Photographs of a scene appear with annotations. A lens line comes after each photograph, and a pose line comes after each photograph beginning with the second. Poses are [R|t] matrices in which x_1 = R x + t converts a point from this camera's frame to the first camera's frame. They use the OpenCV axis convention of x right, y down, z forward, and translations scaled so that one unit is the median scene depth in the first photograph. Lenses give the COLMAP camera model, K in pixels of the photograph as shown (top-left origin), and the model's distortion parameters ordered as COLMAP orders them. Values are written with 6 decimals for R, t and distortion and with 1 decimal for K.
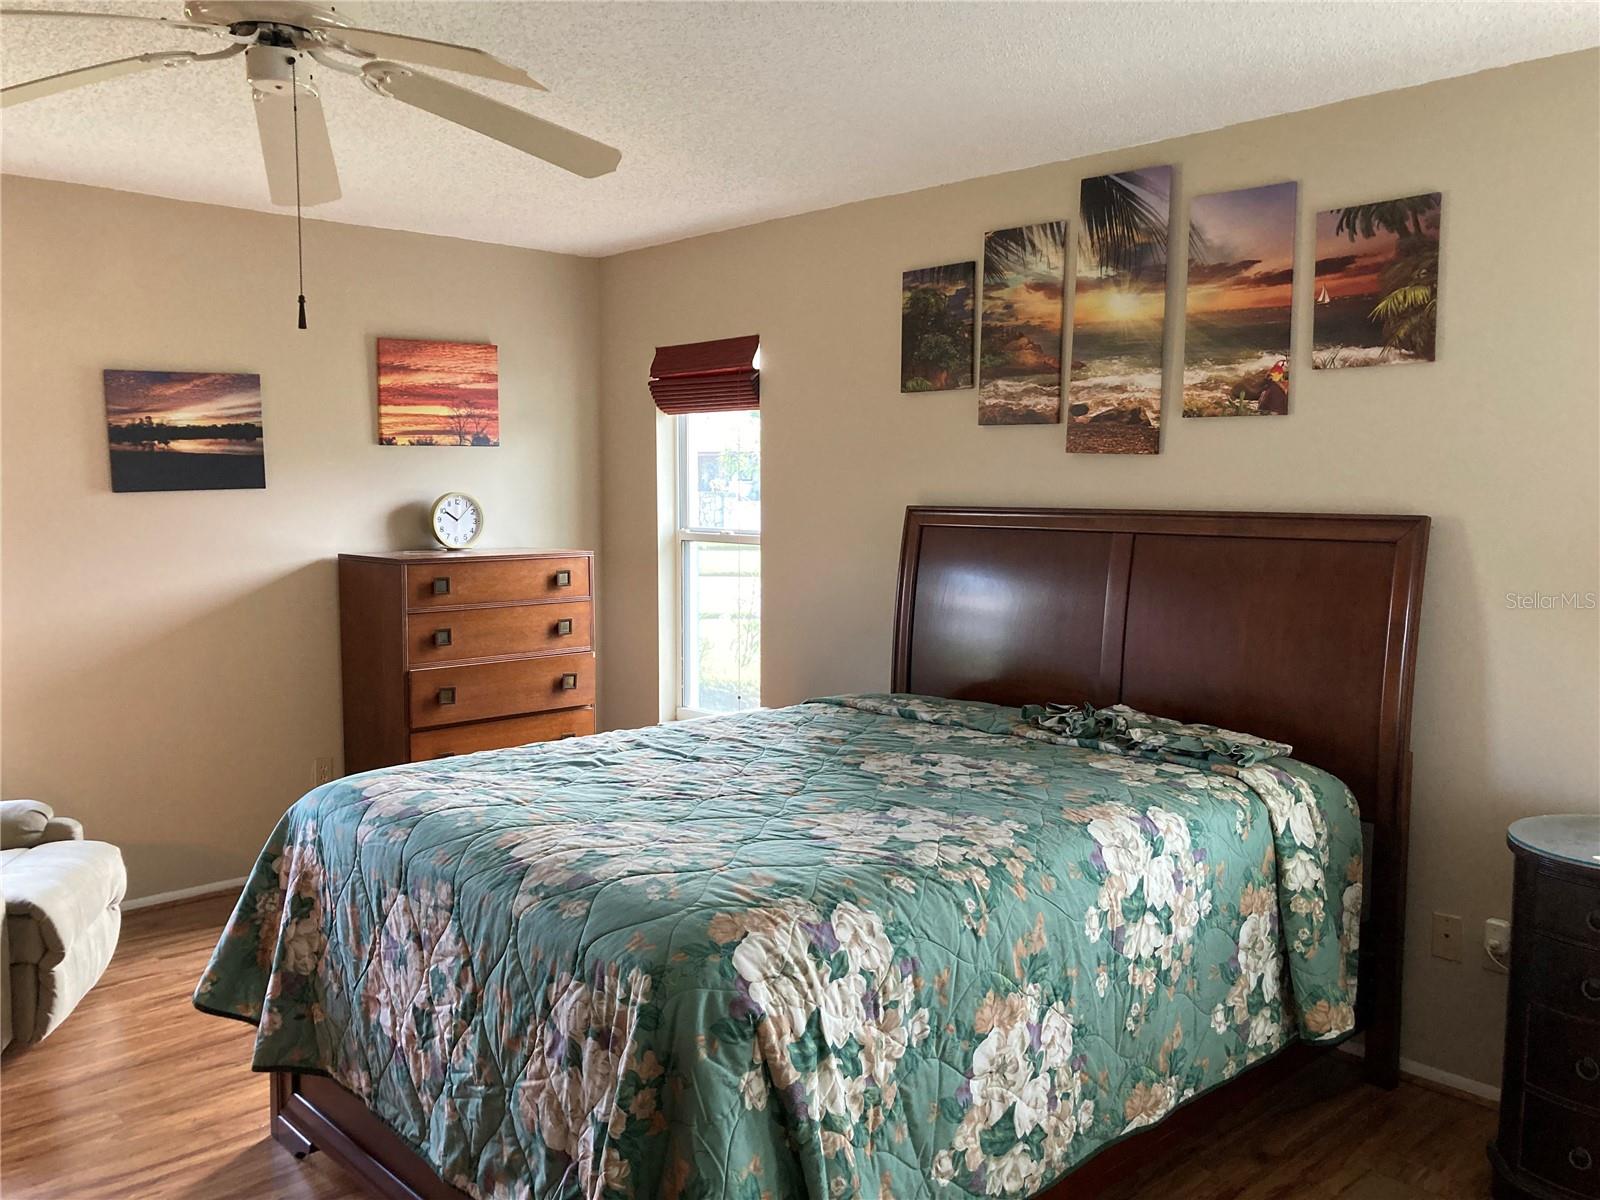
lens RADIAL K [[1339.5, 0, 799.6], [0, 1339.5, 603.8], [0, 0, 1]] dist [0.033593, -0.036133]
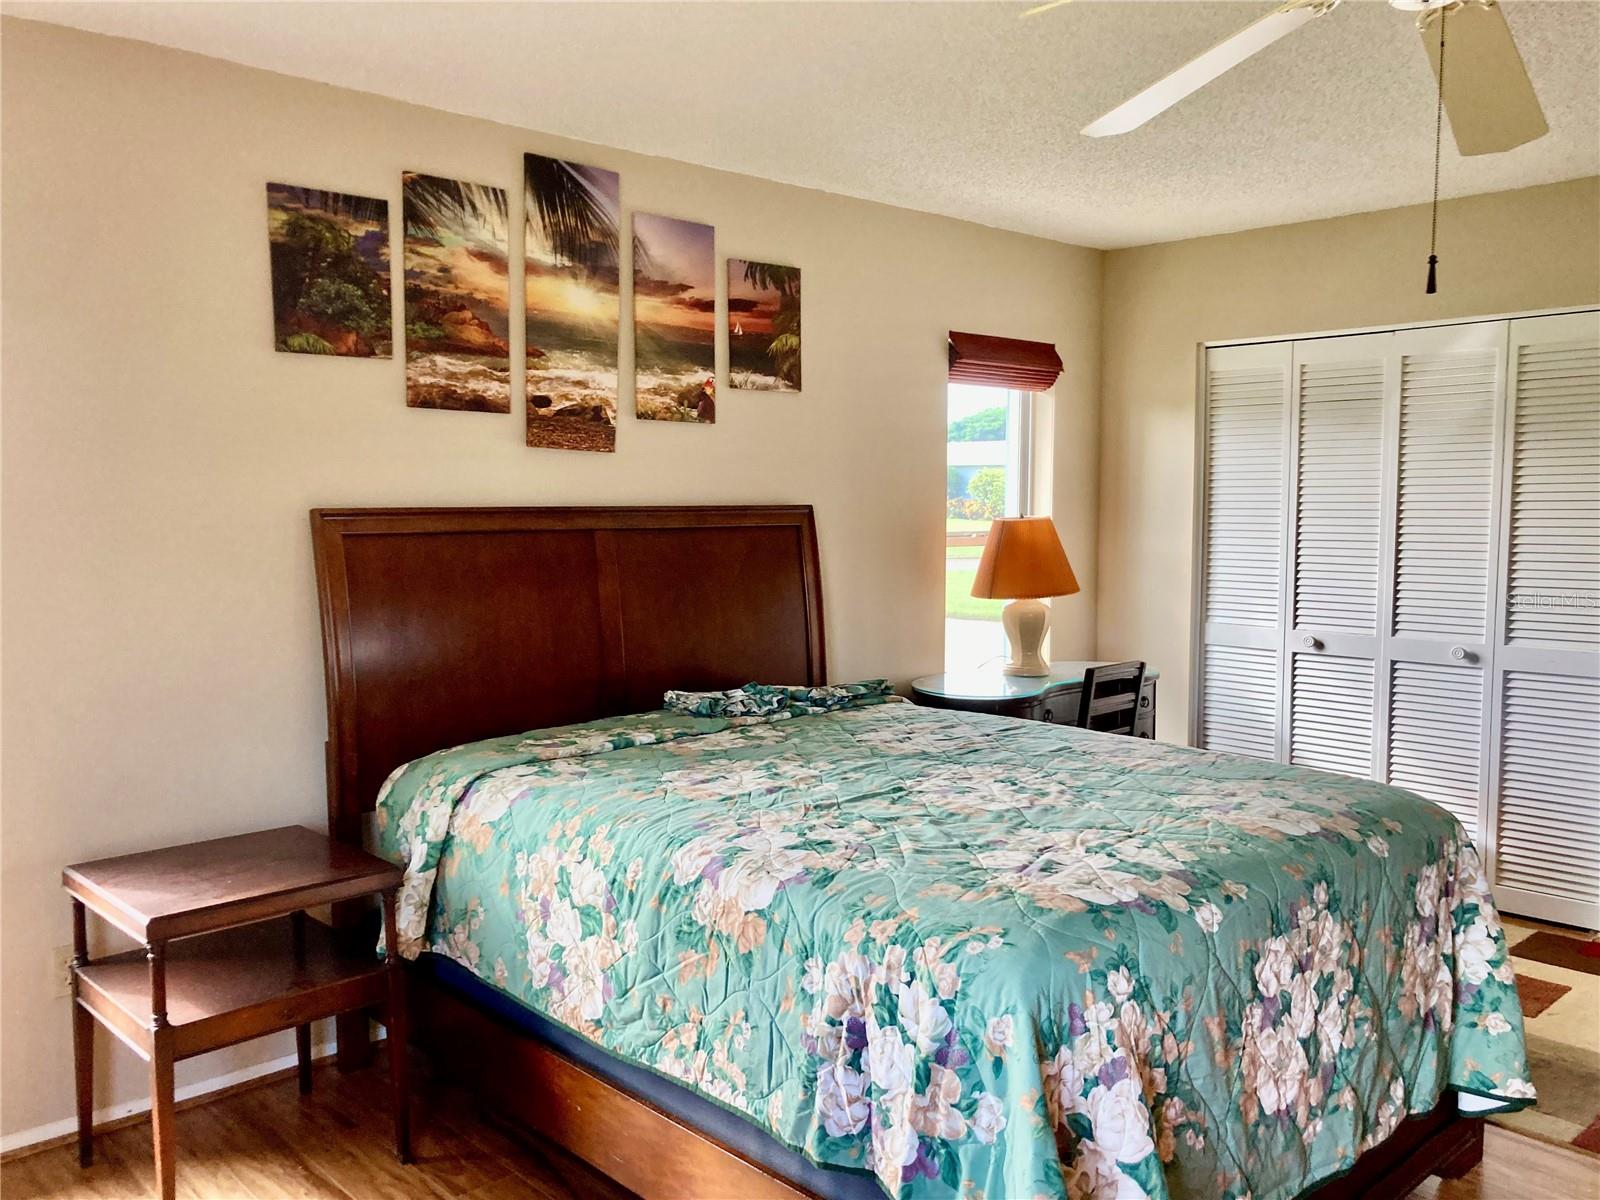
lens RADIAL K [[1339.5, 0, 793.3], [0, 1339.5, 595.6], [0, 0, 1]] dist [0.033593, -0.036133]
pose [[0.026862, -0.078946, 0.996517, -0.742036], [0.086287, 0.993339, 0.076368, -0.067446], [-0.995908, 0.083935, 0.033495, 0.819055]]
